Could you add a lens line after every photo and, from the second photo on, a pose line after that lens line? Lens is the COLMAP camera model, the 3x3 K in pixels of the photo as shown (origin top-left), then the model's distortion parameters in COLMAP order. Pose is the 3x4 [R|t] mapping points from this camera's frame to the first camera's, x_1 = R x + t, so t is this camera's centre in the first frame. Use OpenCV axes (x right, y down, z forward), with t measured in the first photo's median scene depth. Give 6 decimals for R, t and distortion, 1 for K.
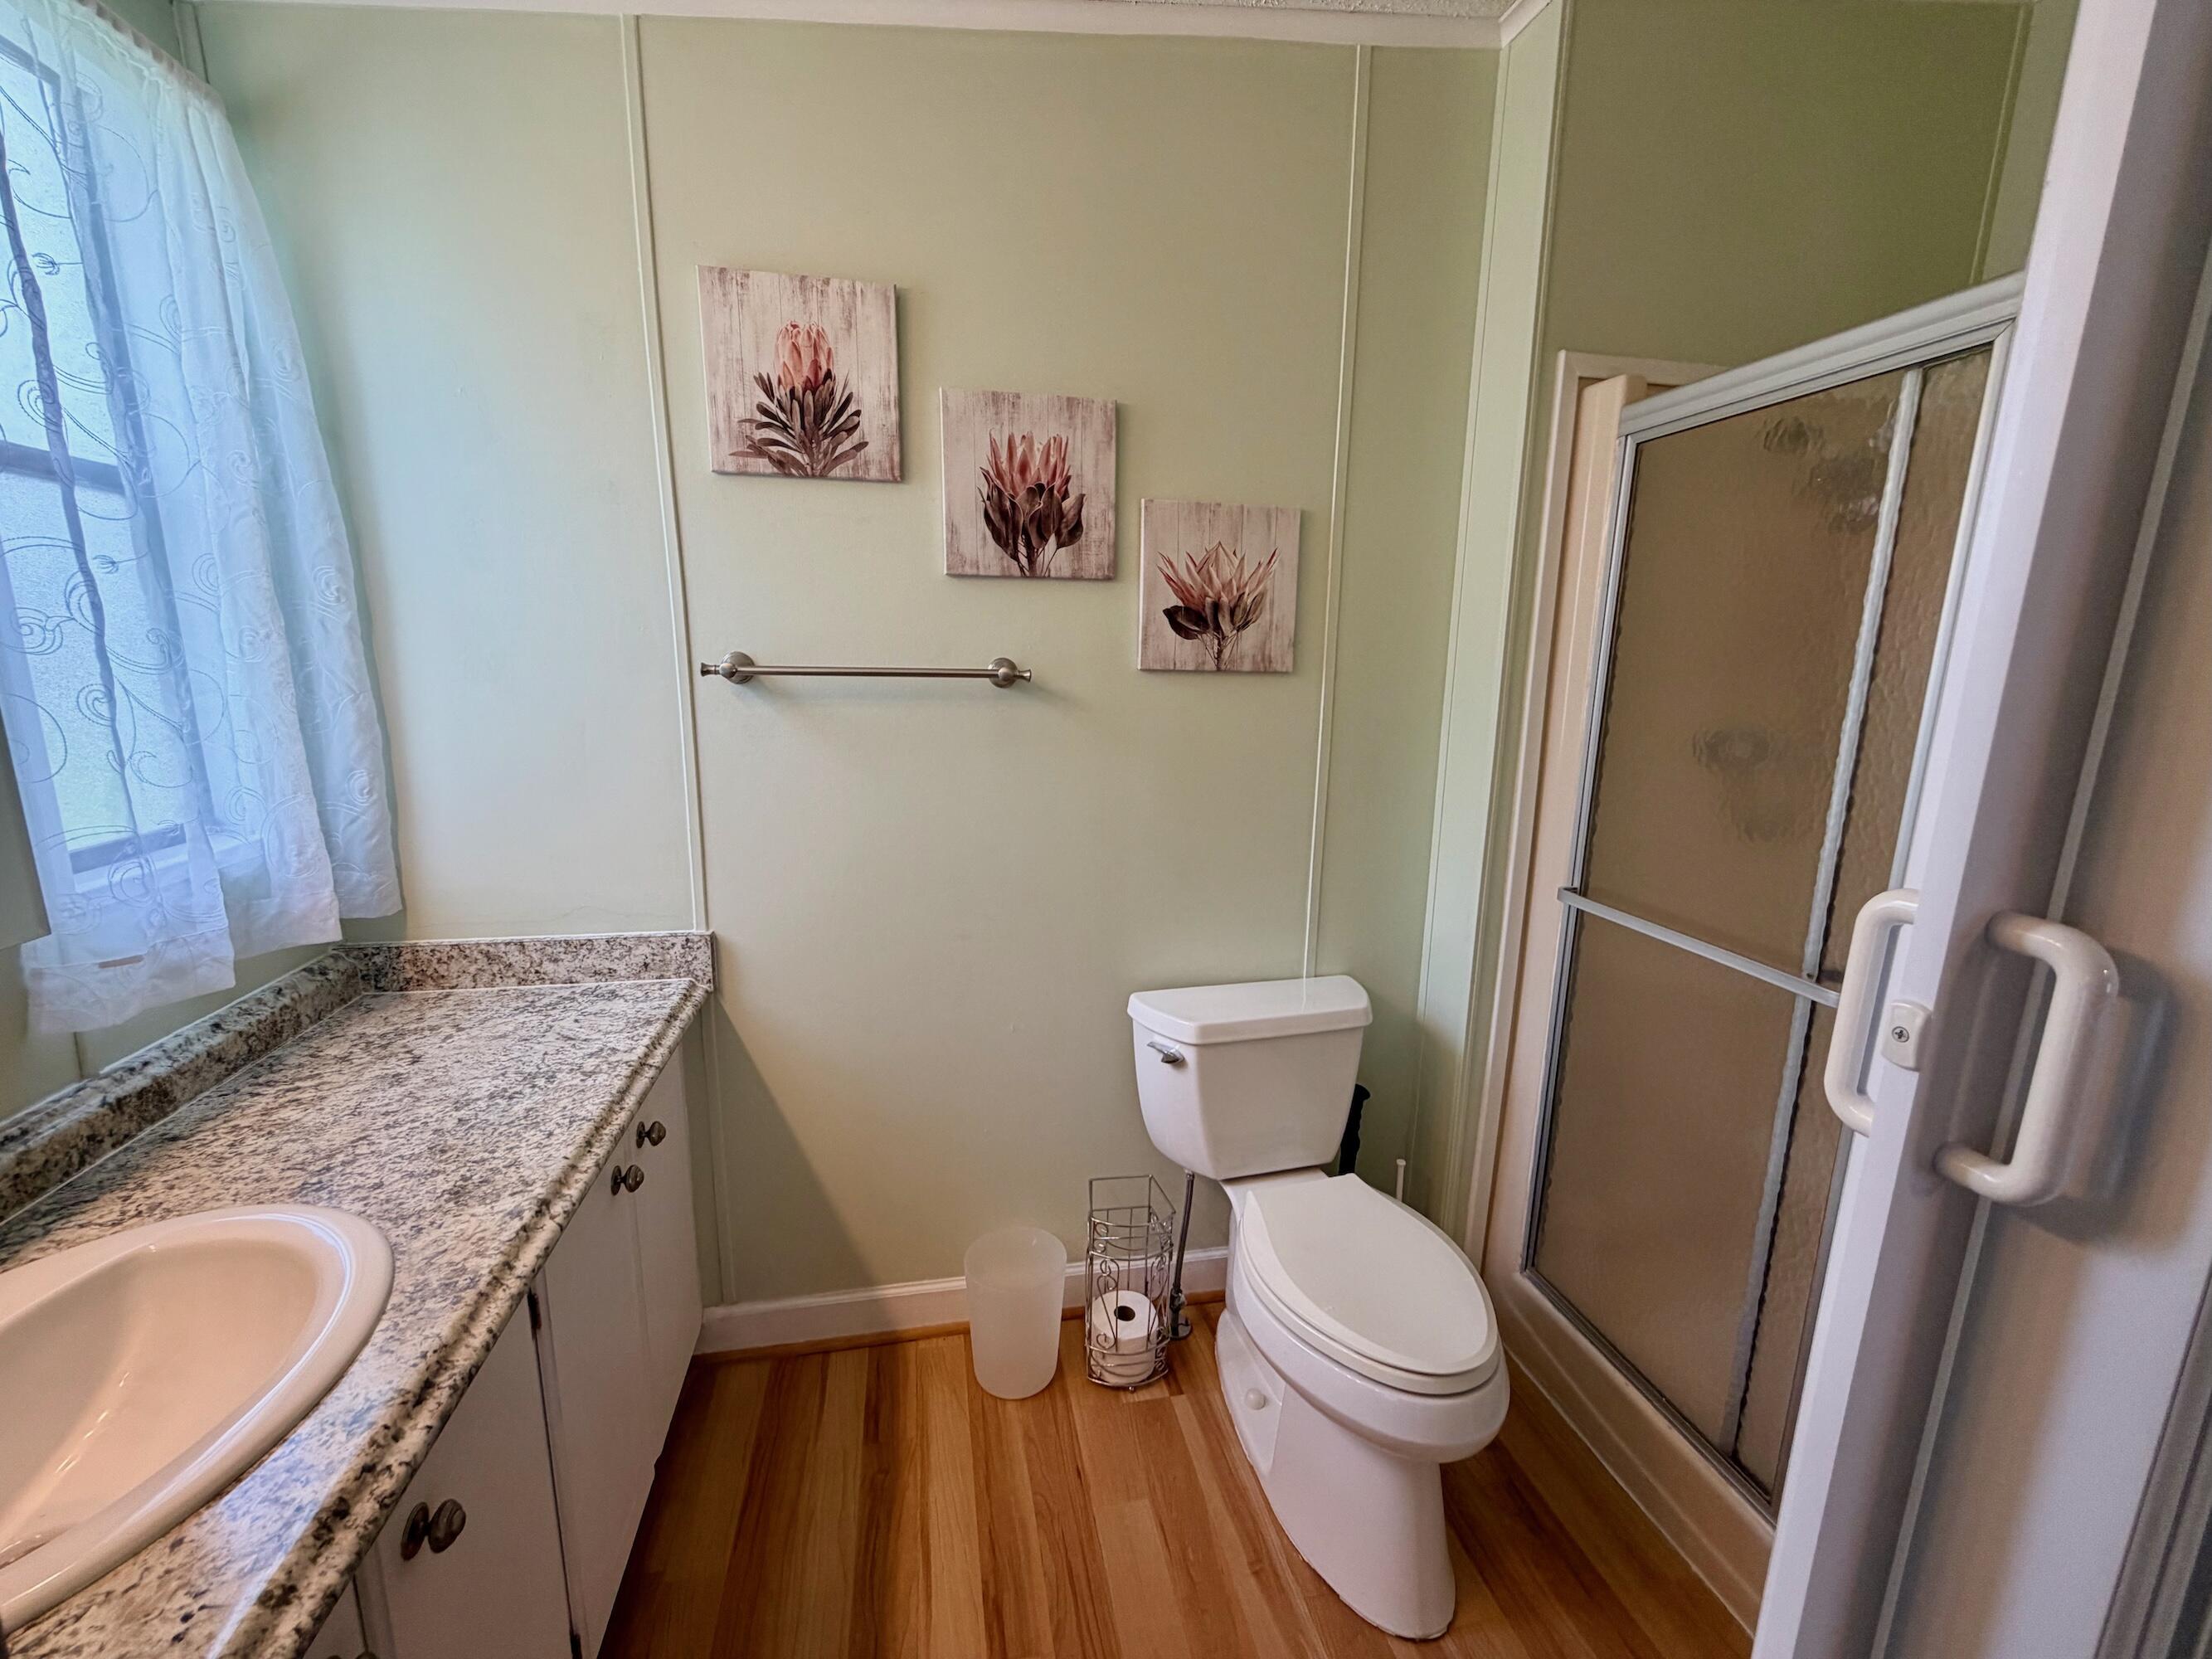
lens RADIAL K [[890.5, 0, 1107.4], [0, 890.5, 830.3], [0, 0, 1]] dist [-0.001771, 0.000602]
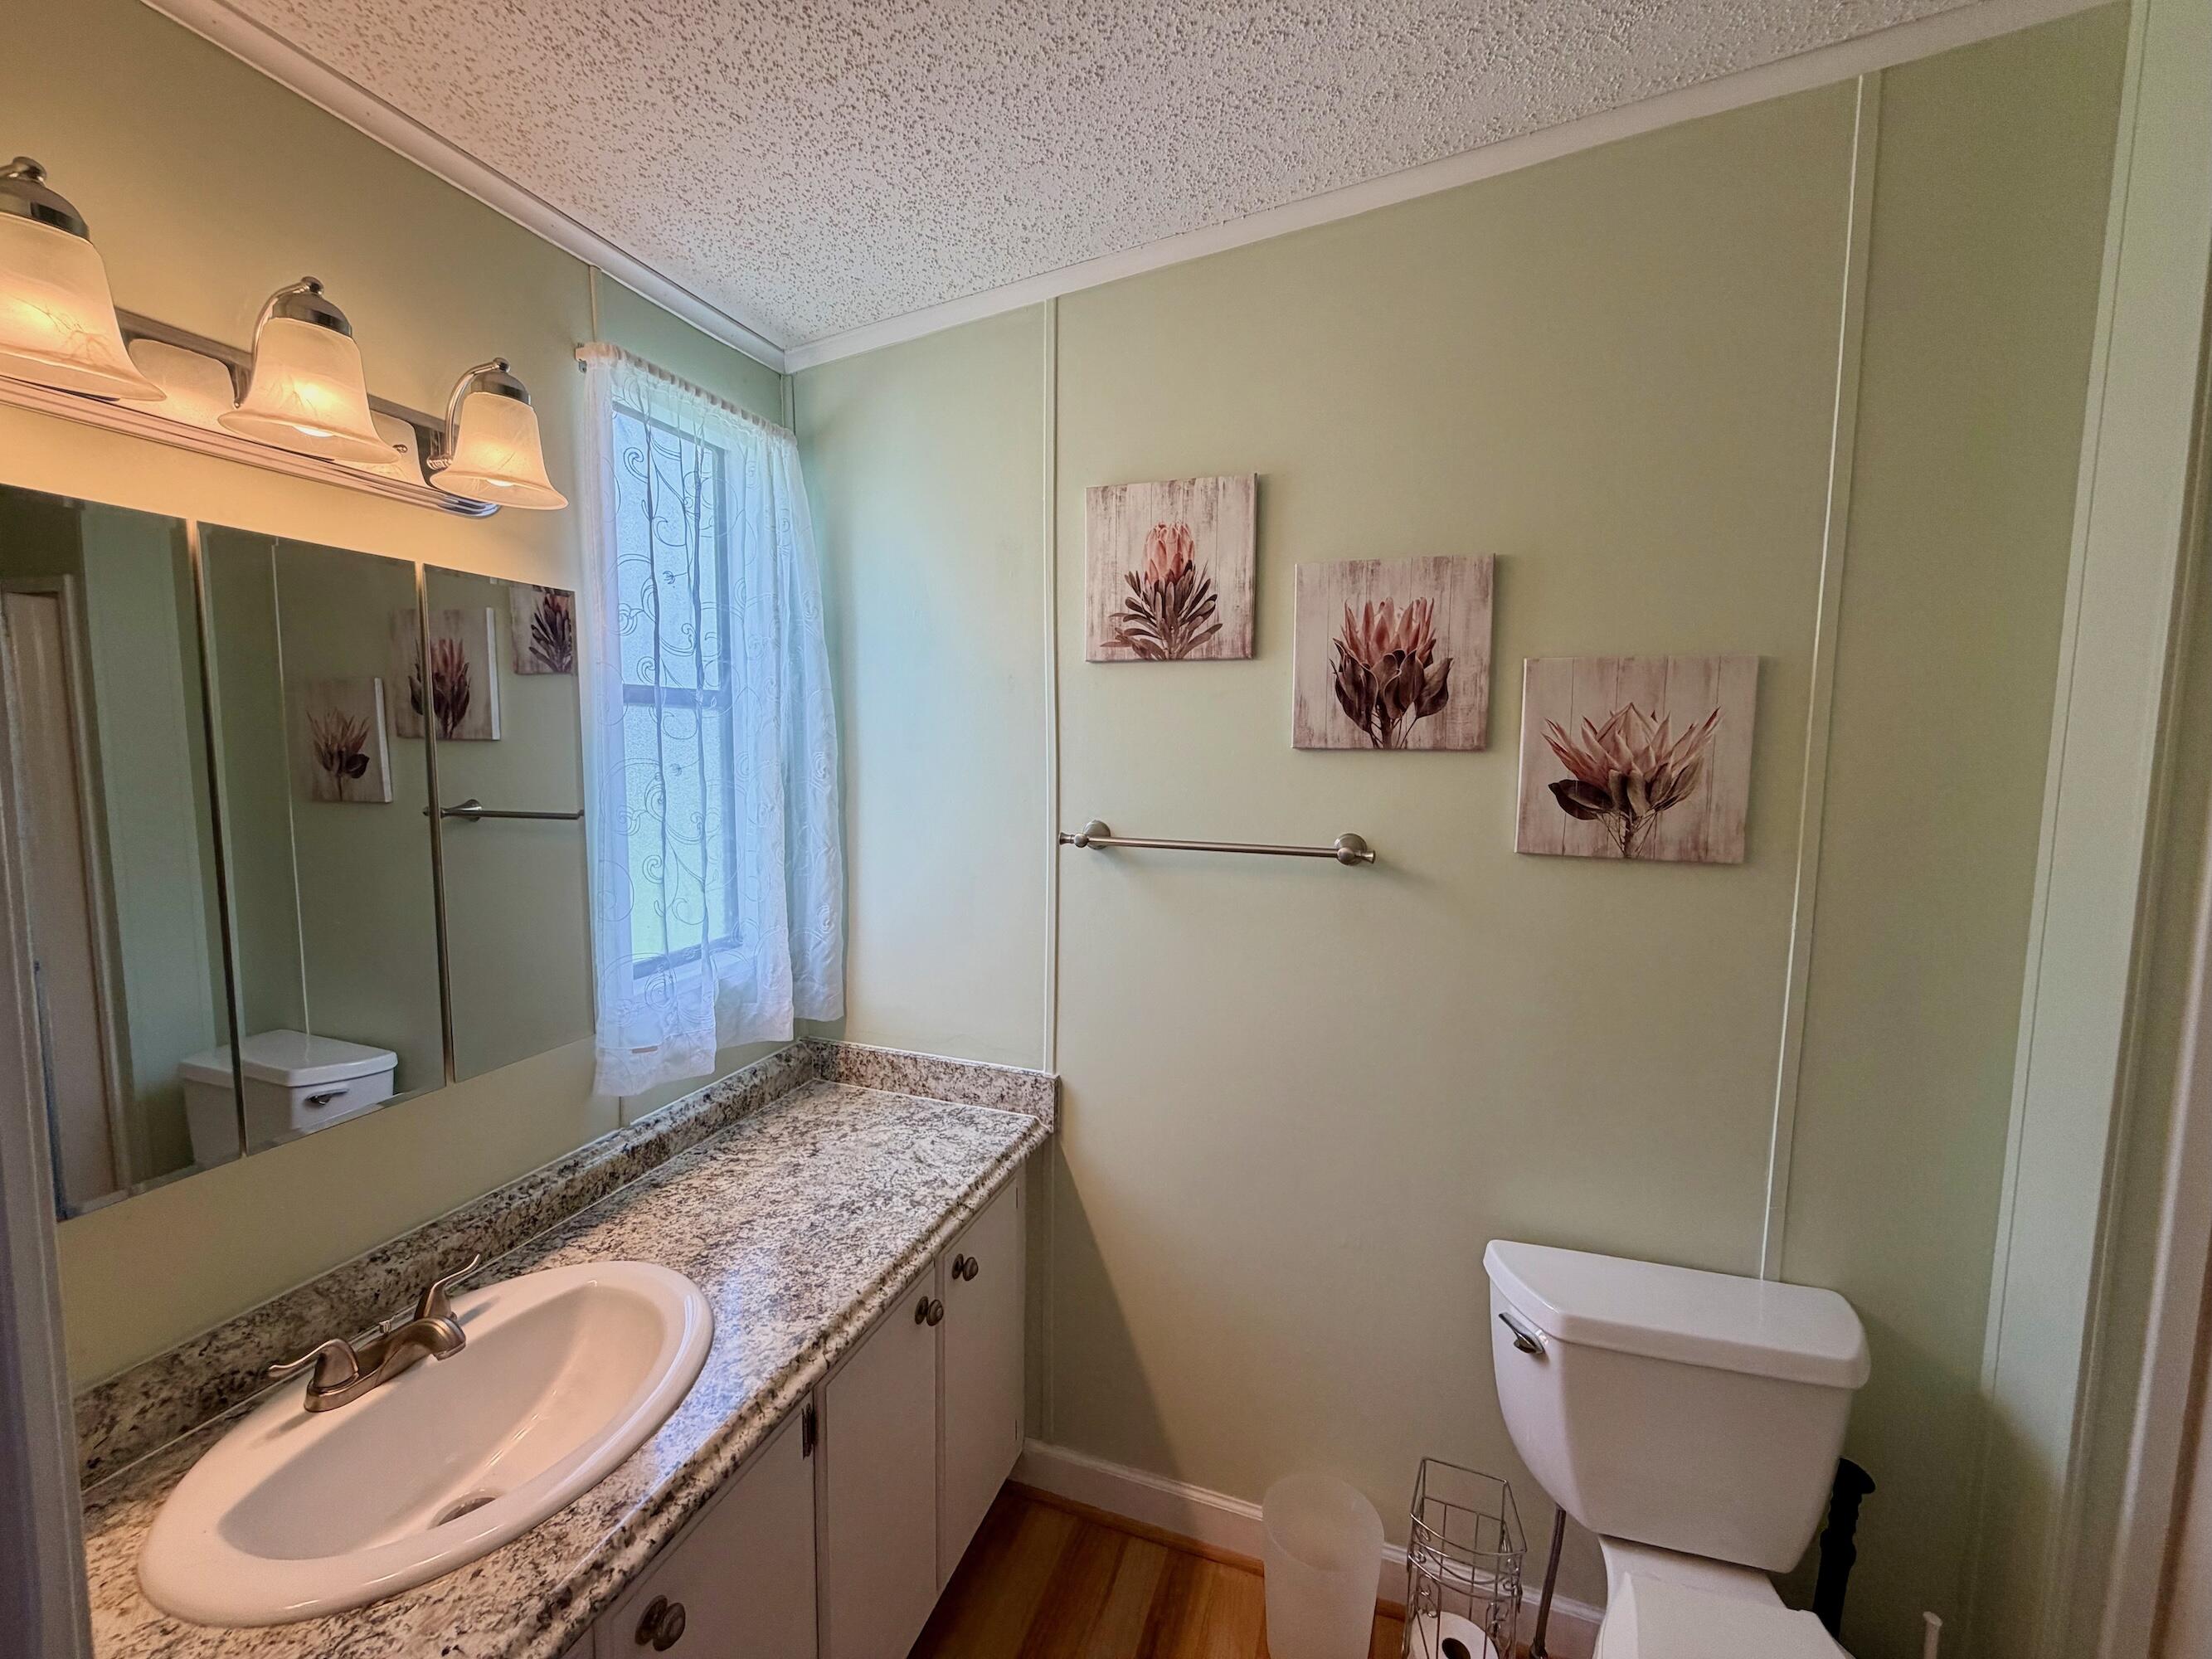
lens RADIAL K [[890.5, 0, 1105.4], [0, 890.5, 826.7], [0, 0, 1]] dist [-0.001771, 0.000602]
pose [[0.857675, 0.043854, -0.512318, 0.152468], [-0.098412, 0.991937, -0.079844, -0.113509], [0.504686, 0.118899, 0.855076, 0.090146]]
